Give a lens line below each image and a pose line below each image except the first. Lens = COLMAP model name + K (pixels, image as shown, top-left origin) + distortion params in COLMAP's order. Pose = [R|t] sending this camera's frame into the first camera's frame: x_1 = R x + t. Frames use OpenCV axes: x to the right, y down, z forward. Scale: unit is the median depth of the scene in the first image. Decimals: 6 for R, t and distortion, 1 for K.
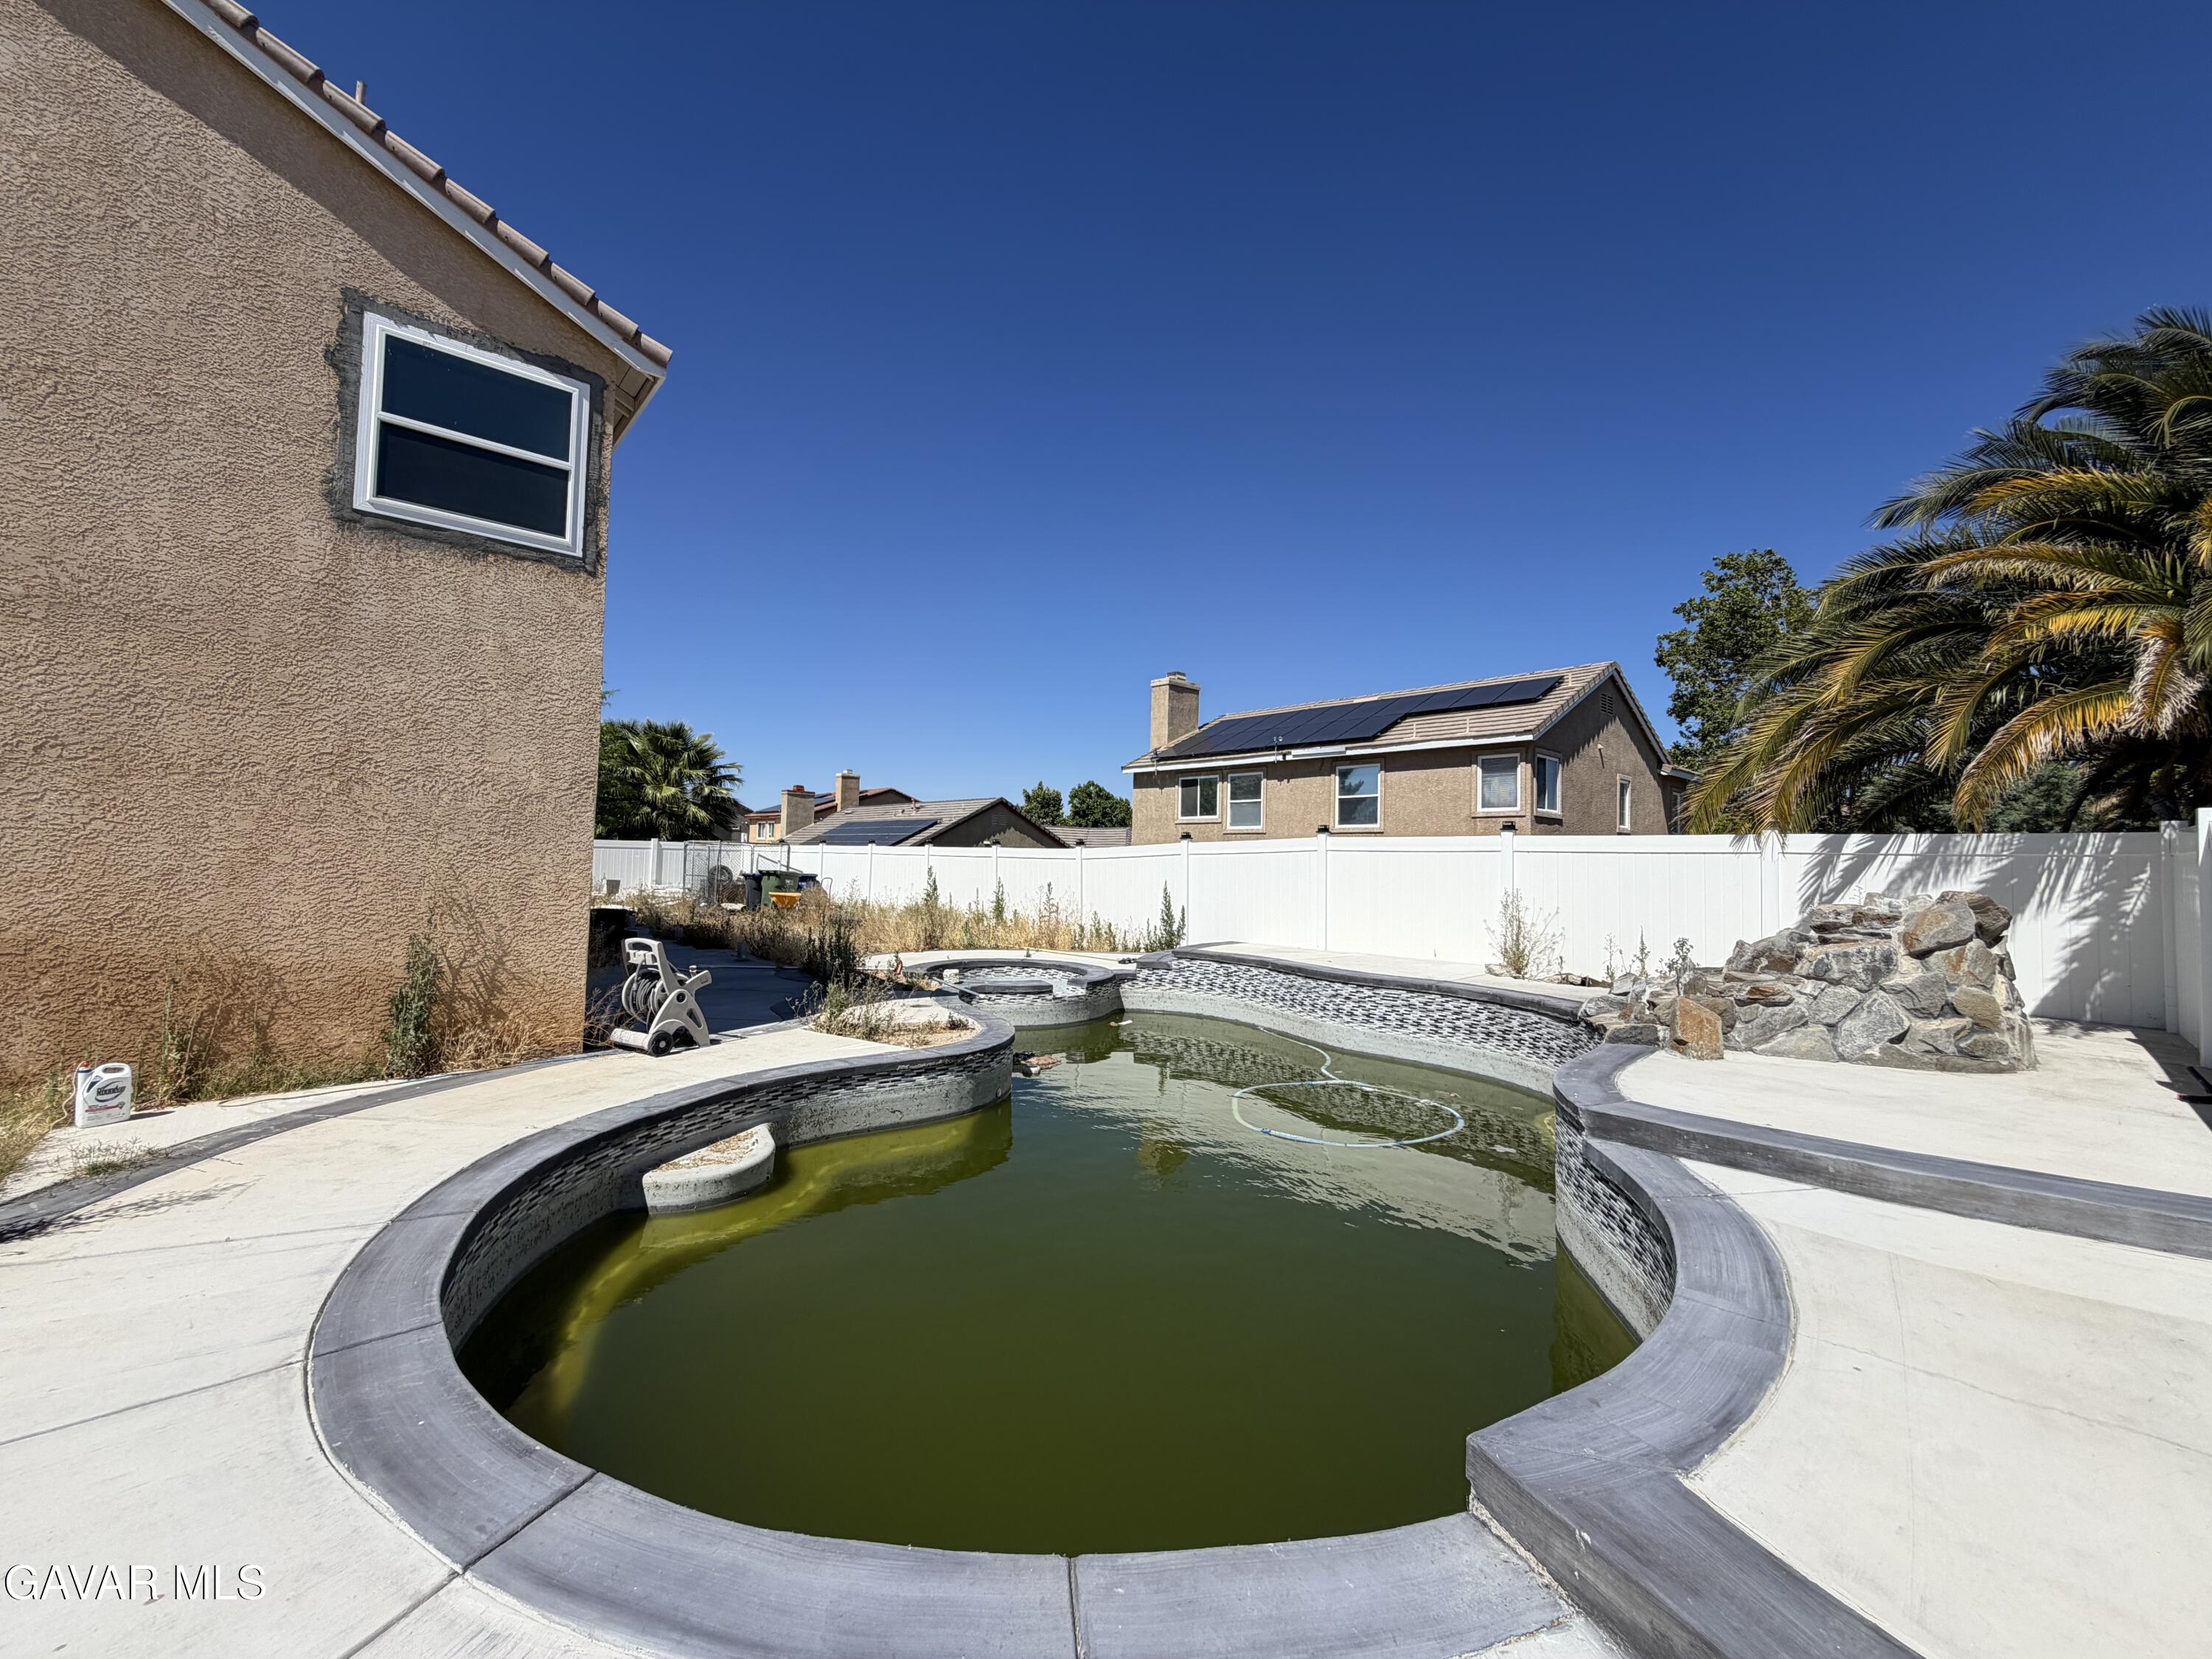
lens RADIAL K [[882.4, 0, 1097.5], [0, 882.4, 827.1], [0, 0, 1]] dist [-0.000145, -0.000300]
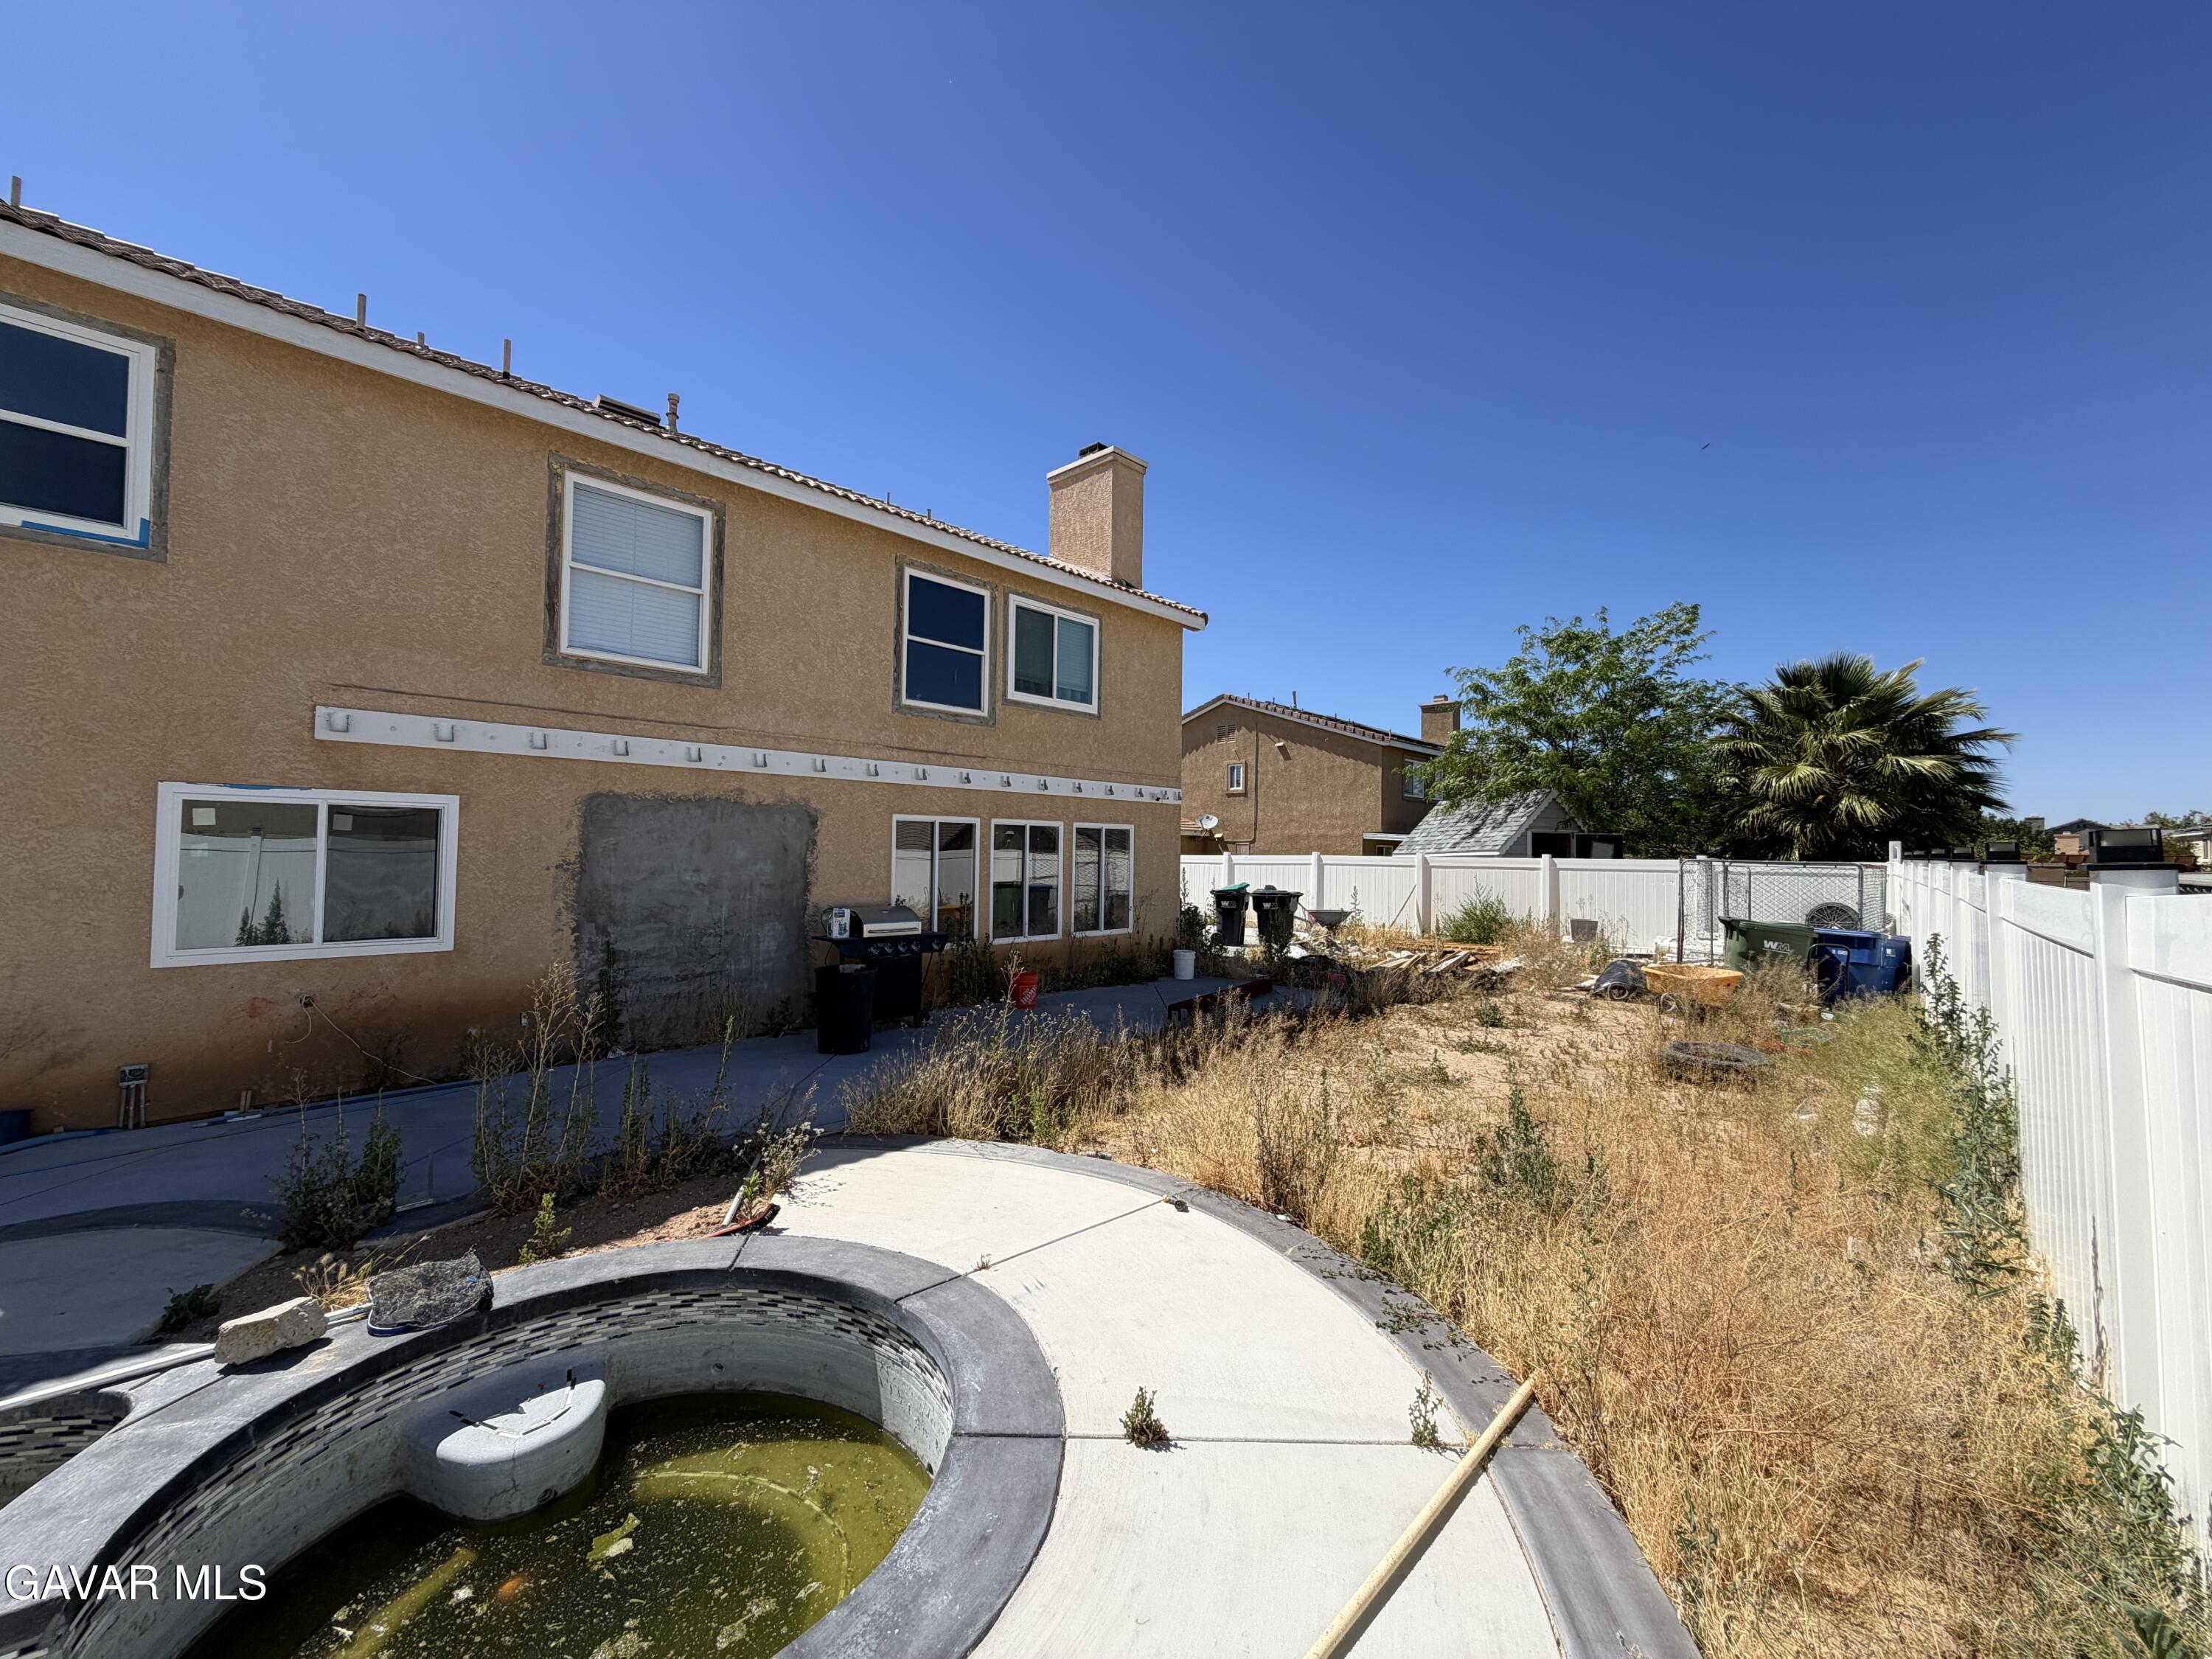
lens RADIAL K [[882.4, 0, 1097.5], [0, 882.4, 827.1], [0, 0, 1]] dist [-0.000145, -0.000300]
pose [[0.097130, -0.048126, -0.994107, 0.268993], [0.028548, 0.998554, -0.045552, 0.040638], [0.994862, -0.023955, 0.098364, 2.155424]]
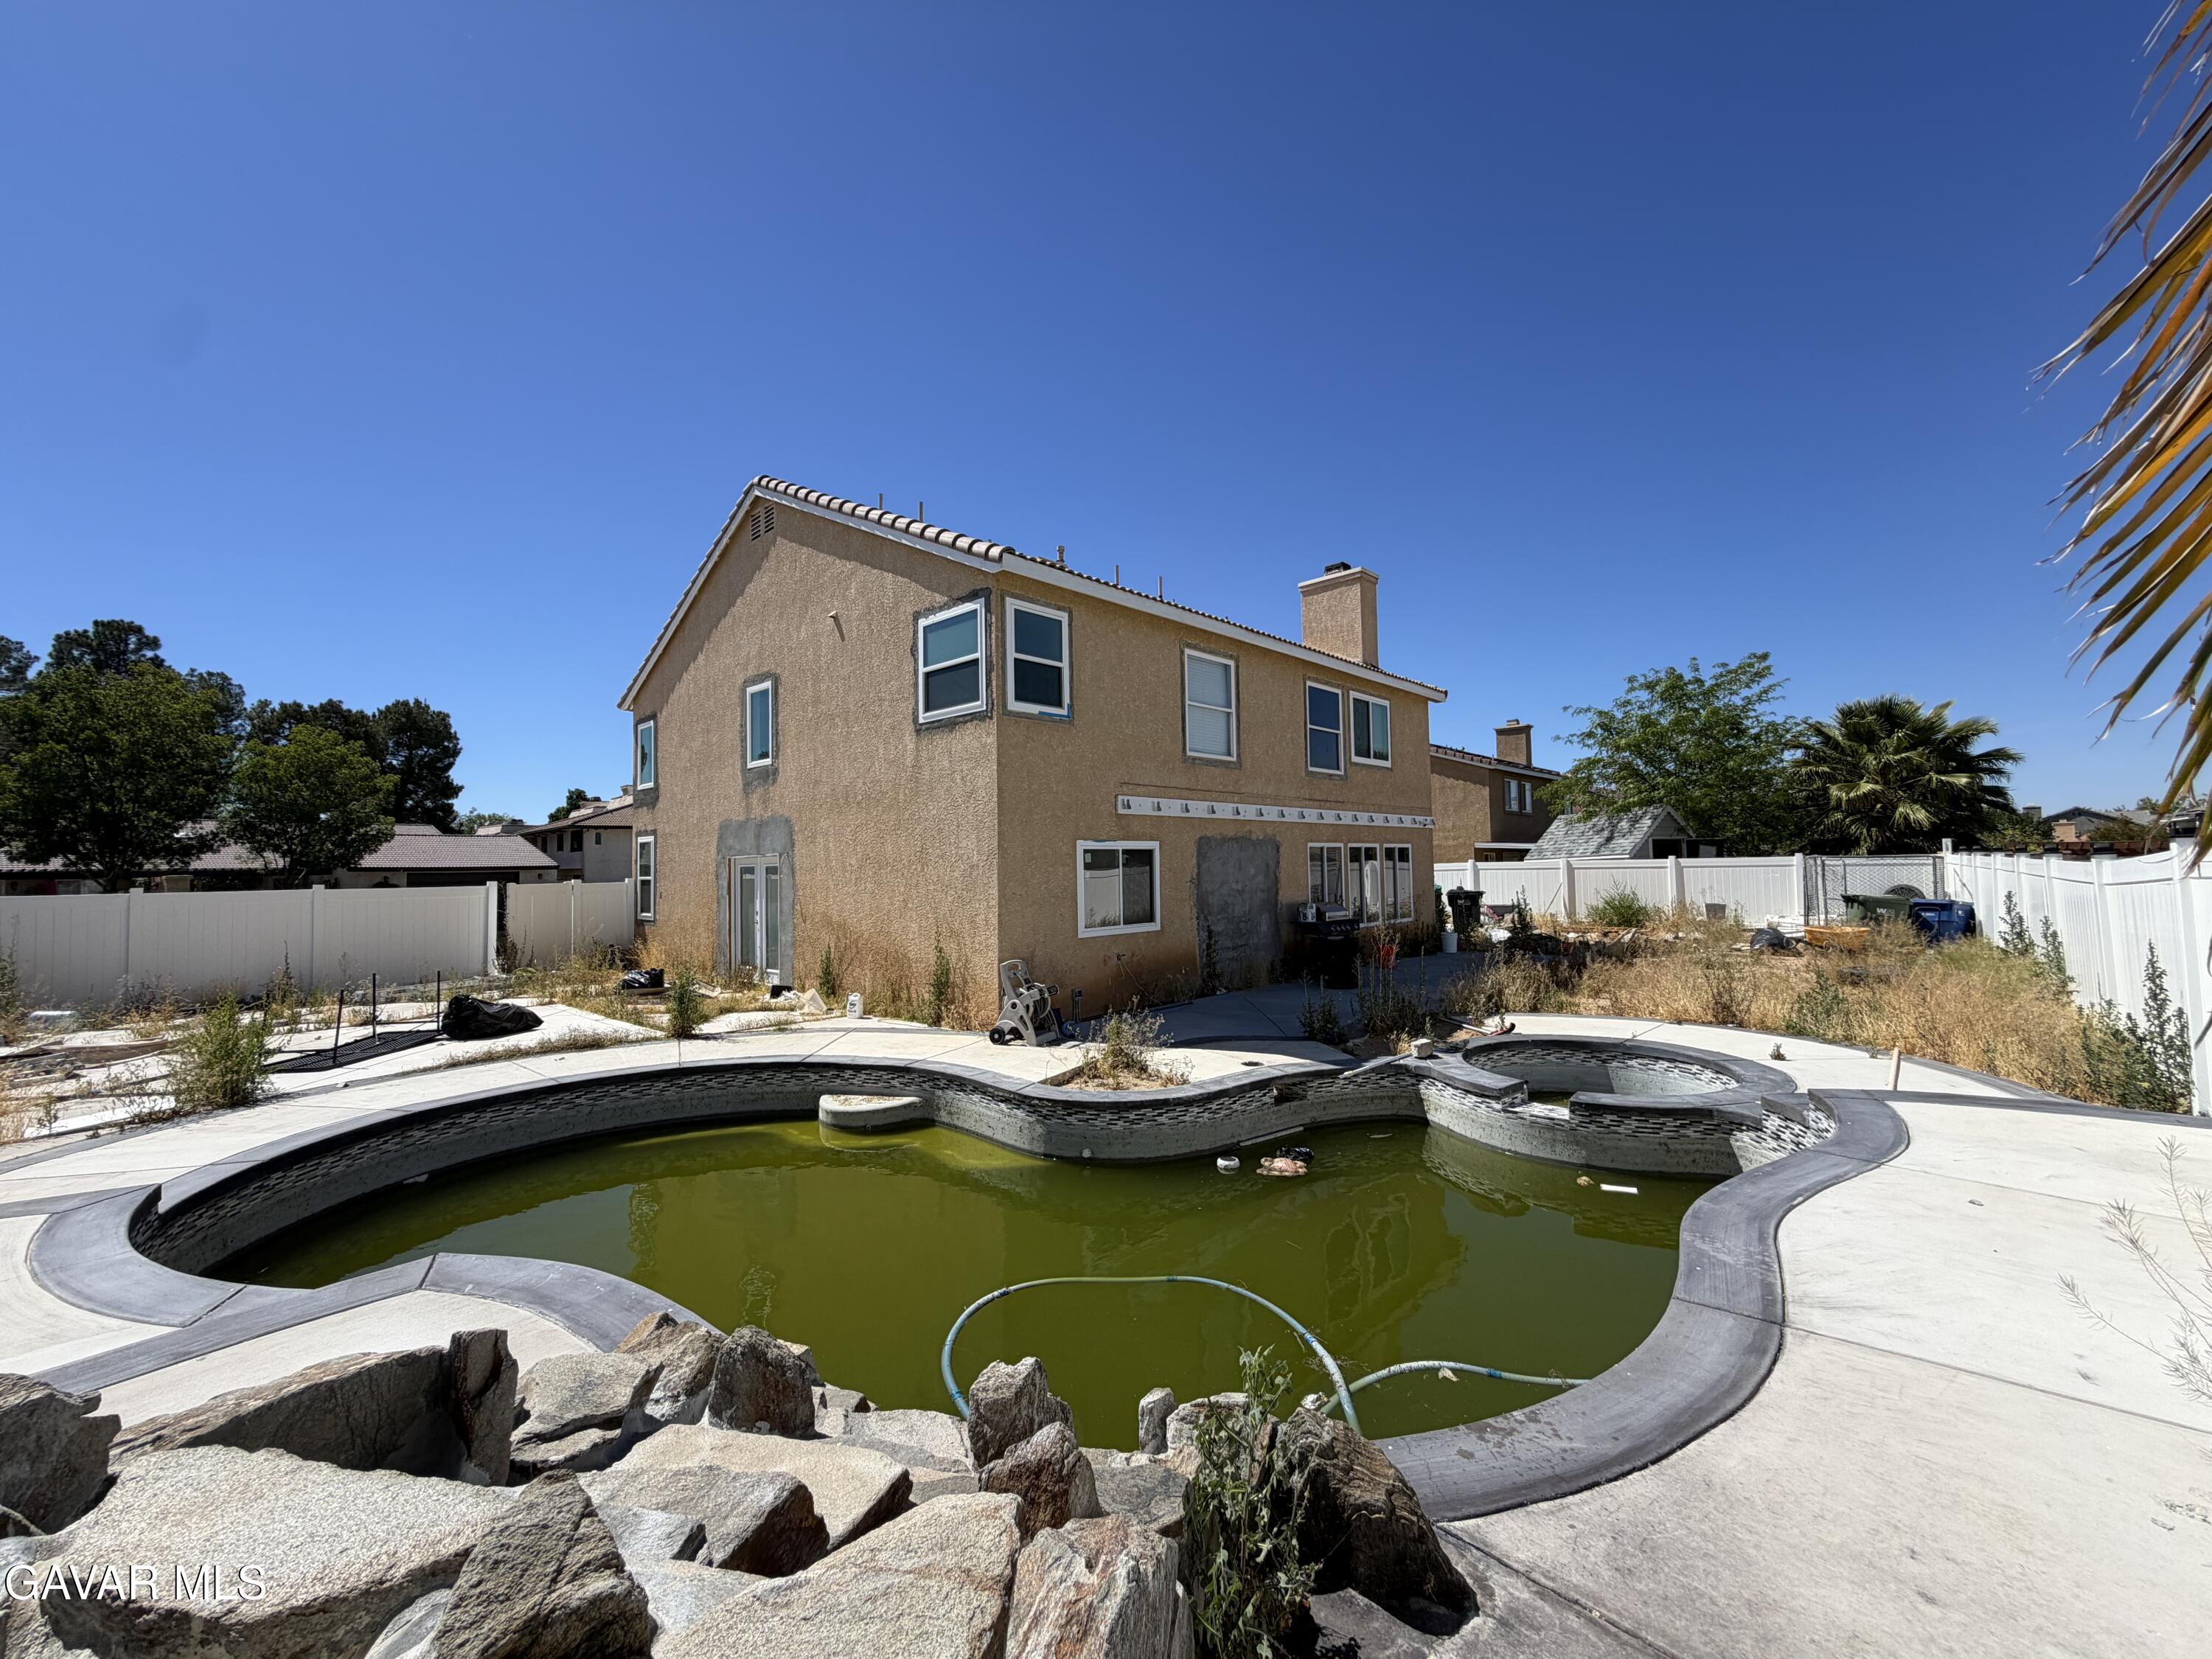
lens RADIAL K [[882.4, 0, 1097.5], [0, 882.4, 827.1], [0, 0, 1]] dist [-0.000145, -0.000300]
pose [[0.098037, -0.068621, -0.992814, 1.030101], [0.059517, 0.996238, -0.062981, 0.009464], [0.993401, -0.052915, 0.101752, 1.104340]]
